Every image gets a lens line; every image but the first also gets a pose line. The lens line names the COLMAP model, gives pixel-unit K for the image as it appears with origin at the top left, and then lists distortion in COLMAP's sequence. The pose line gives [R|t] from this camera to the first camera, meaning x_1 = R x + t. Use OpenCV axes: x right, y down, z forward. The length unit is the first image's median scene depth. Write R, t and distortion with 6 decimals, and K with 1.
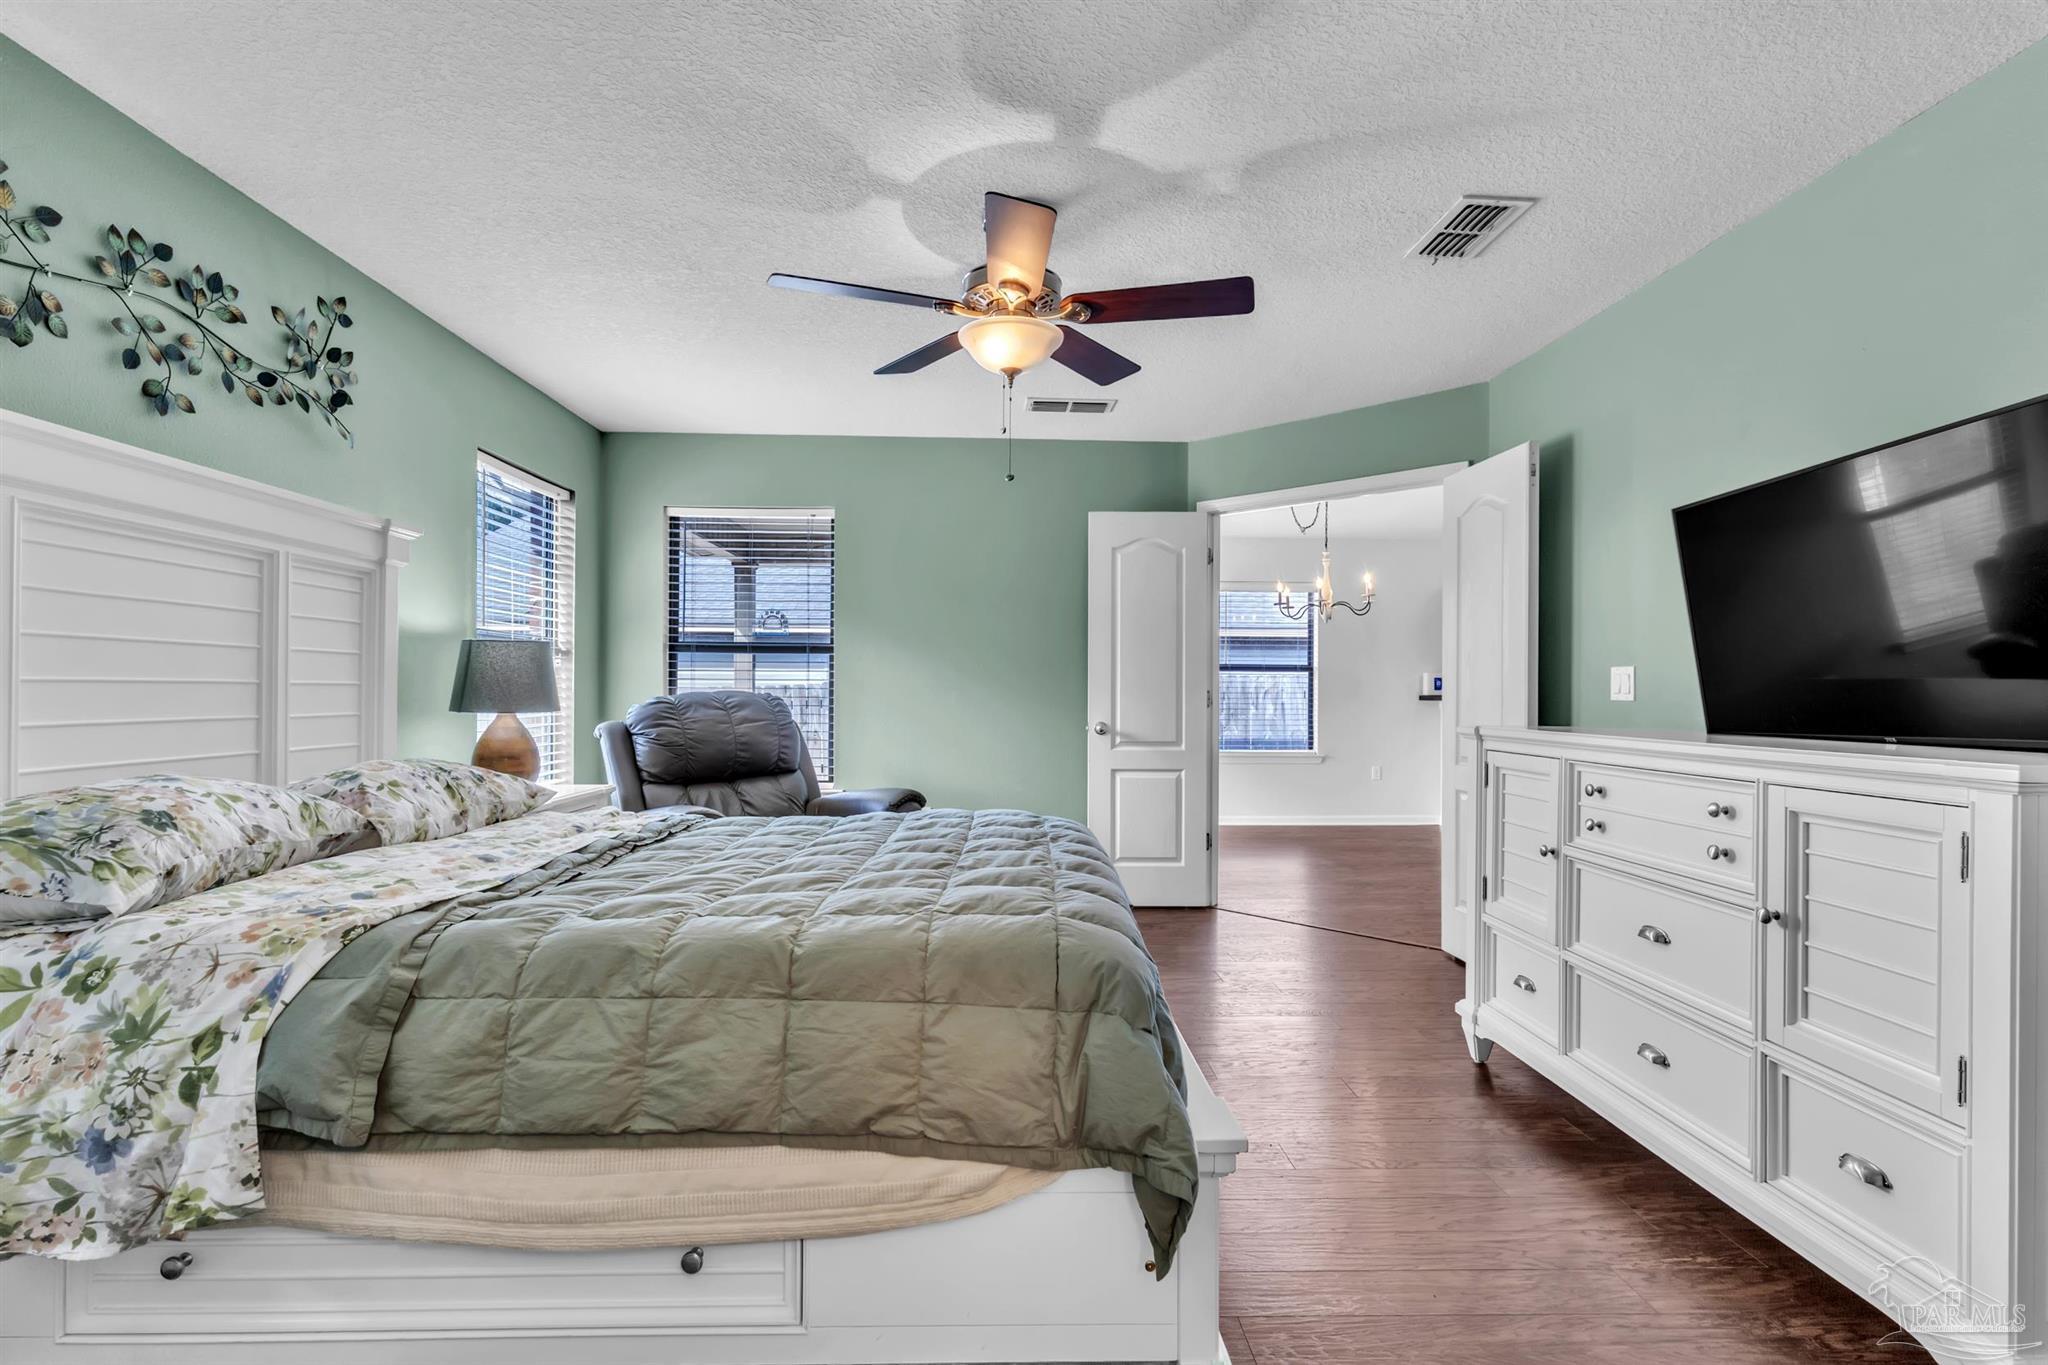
lens RADIAL K [[959.8, 0, 1024.0], [0, 959.8, 682.5], [0, 0, 1]] dist [0.002732, 0.000560]
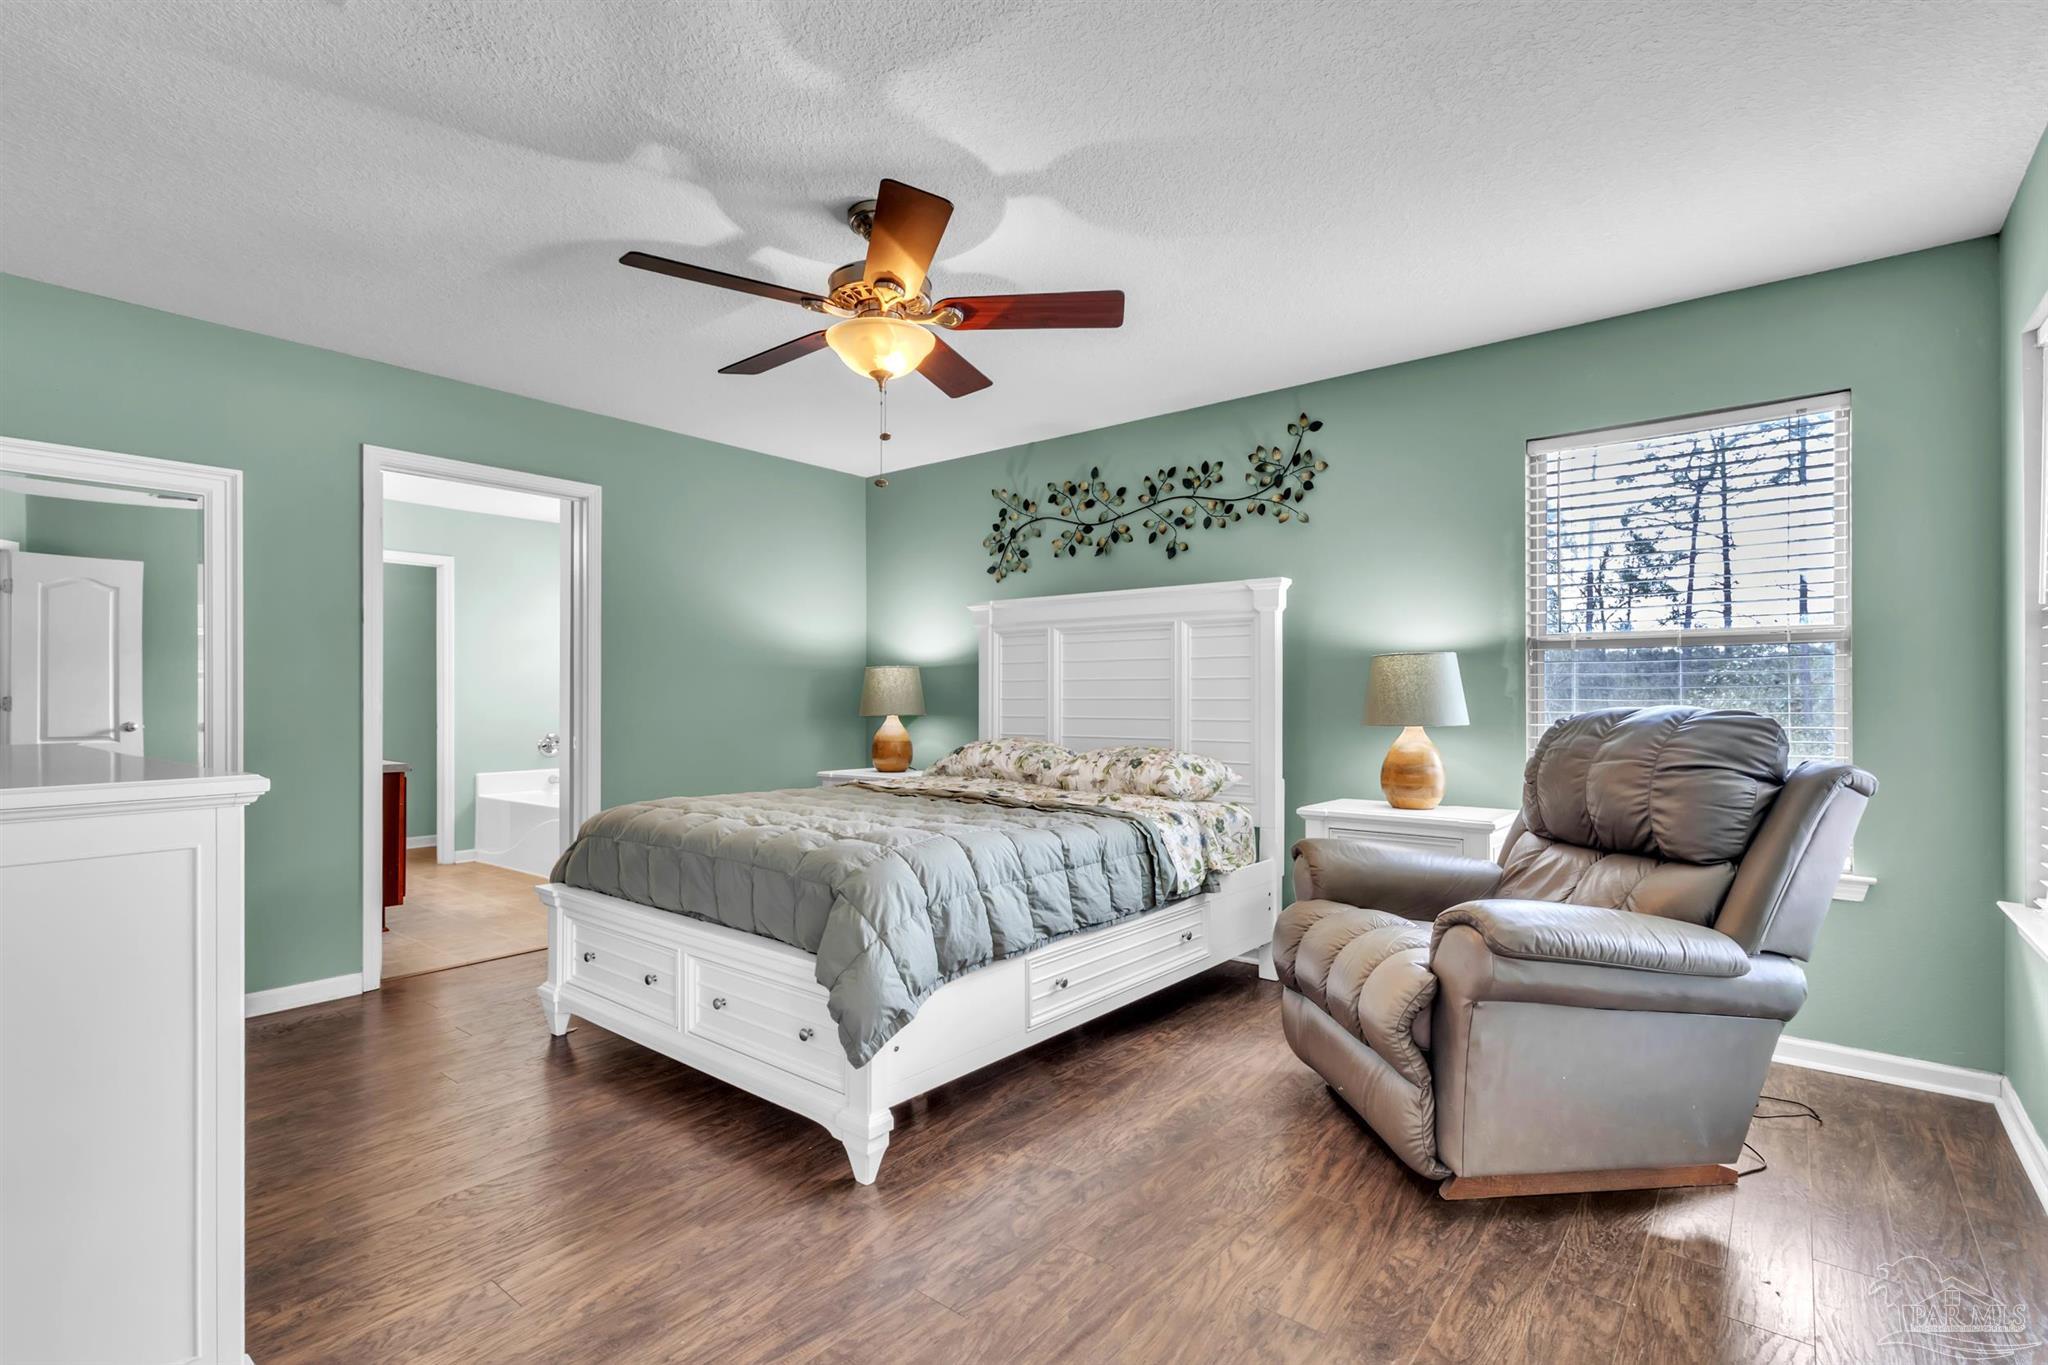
lens RADIAL K [[955.7, 0, 1021.3], [0, 955.7, 695.4], [0, 0, 1]] dist [0.002988, -0.000362]
pose [[-0.656592, -0.001450, -0.754245, 0.623143], [0.006391, 0.999952, -0.007486, 0.004071], [0.754219, -0.009735, -0.656551, 1.740739]]
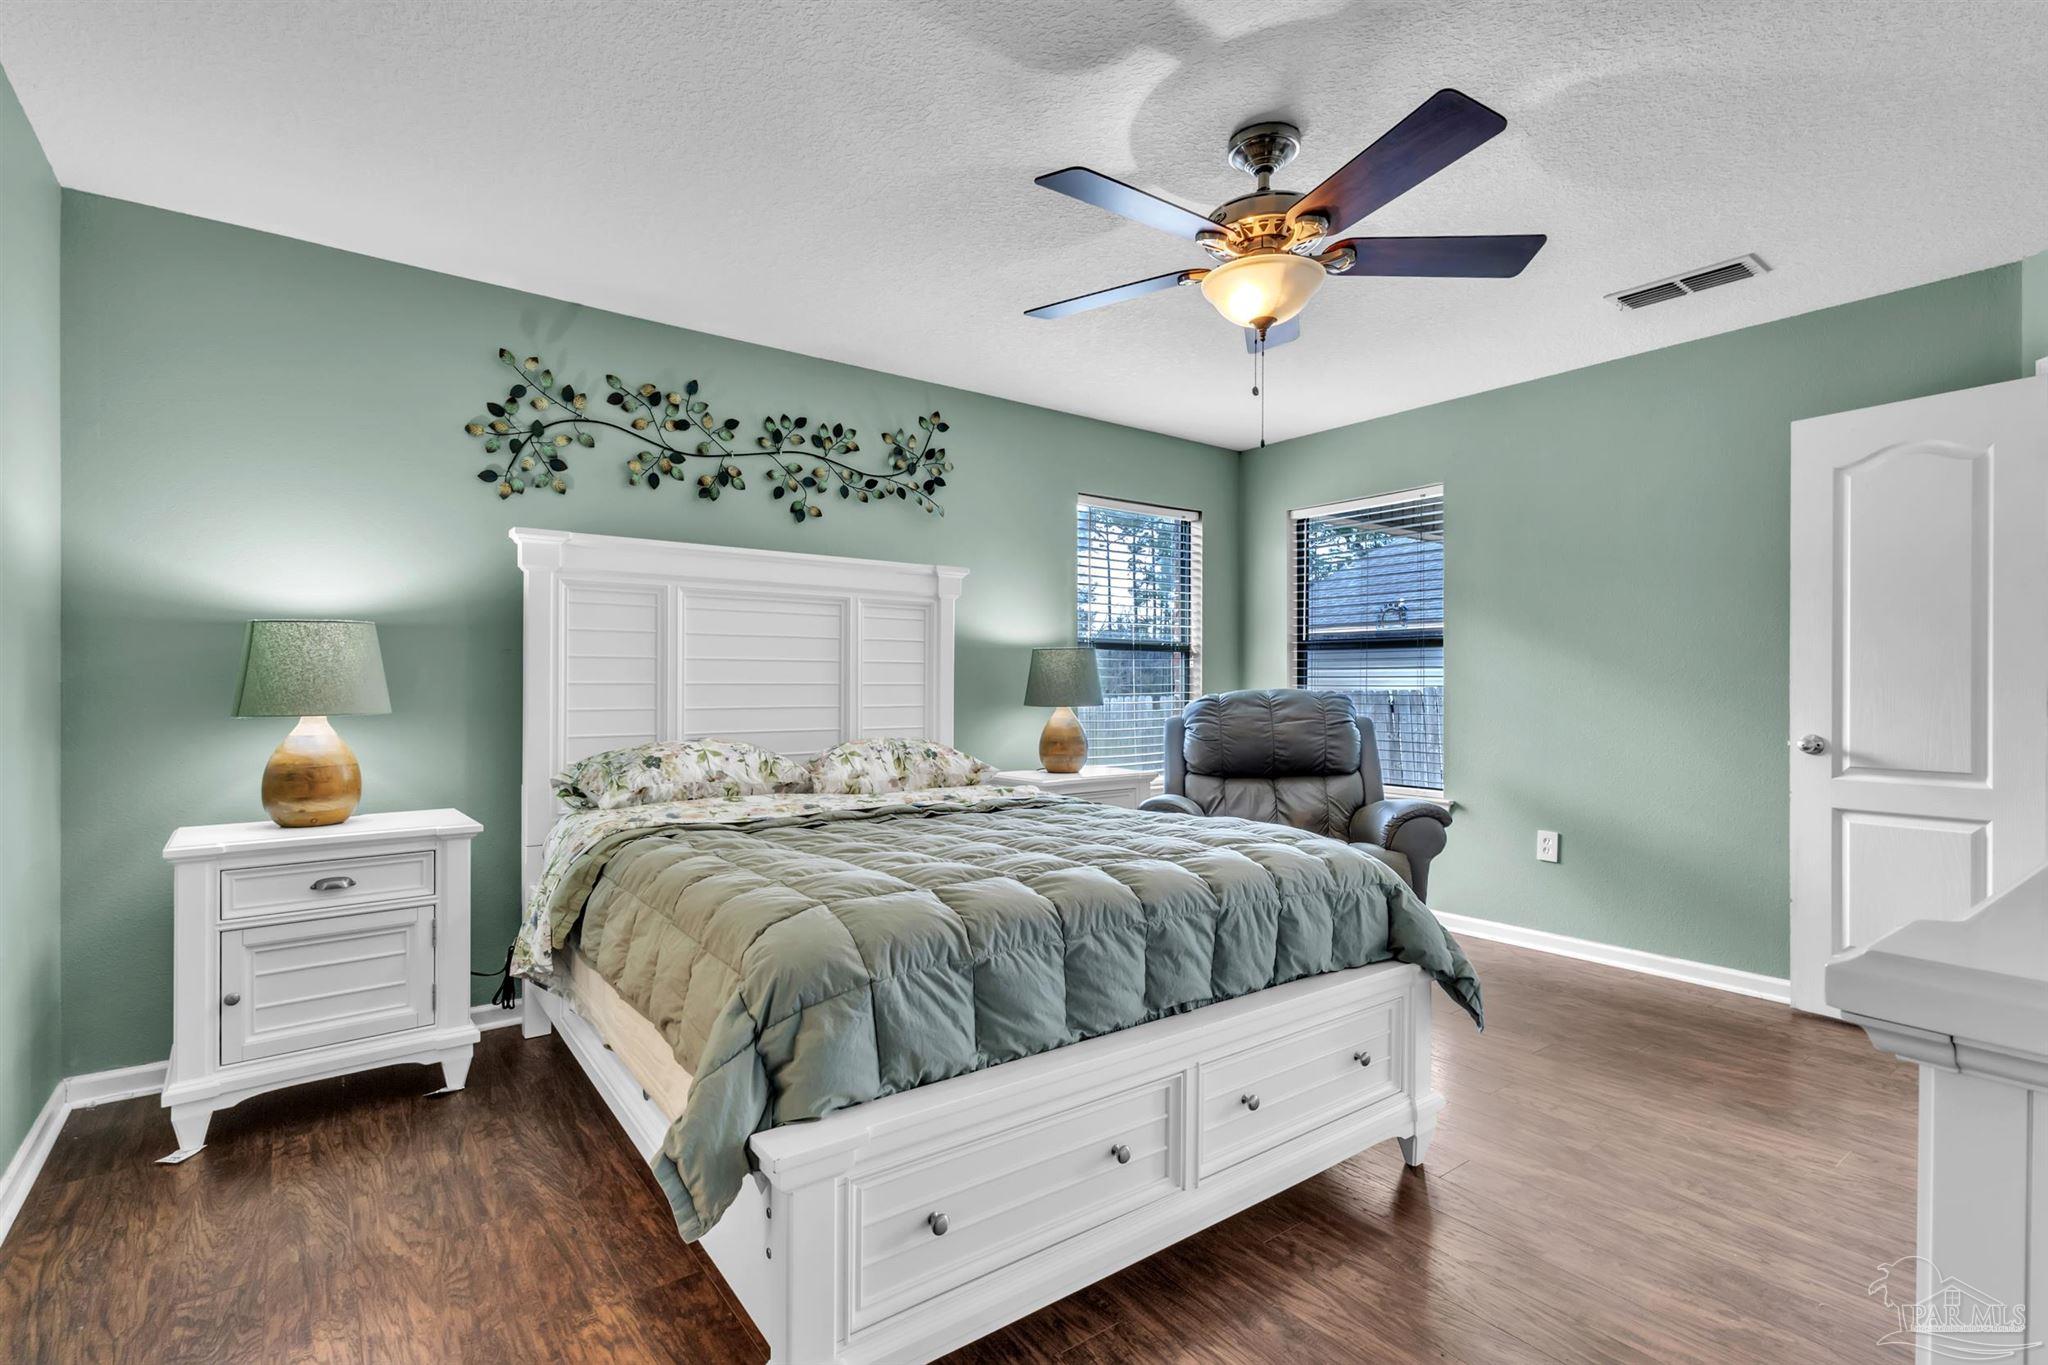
lens RADIAL K [[959.8, 0, 1024.0], [0, 959.8, 682.5], [0, 0, 1]] dist [0.002732, 0.000560]
pose [[0.573683, -0.006560, -0.819051, 0.574186], [0.008864, 0.999959, -0.001801, 0.002236], [0.819030, -0.006227, 0.573717, 0.320794]]
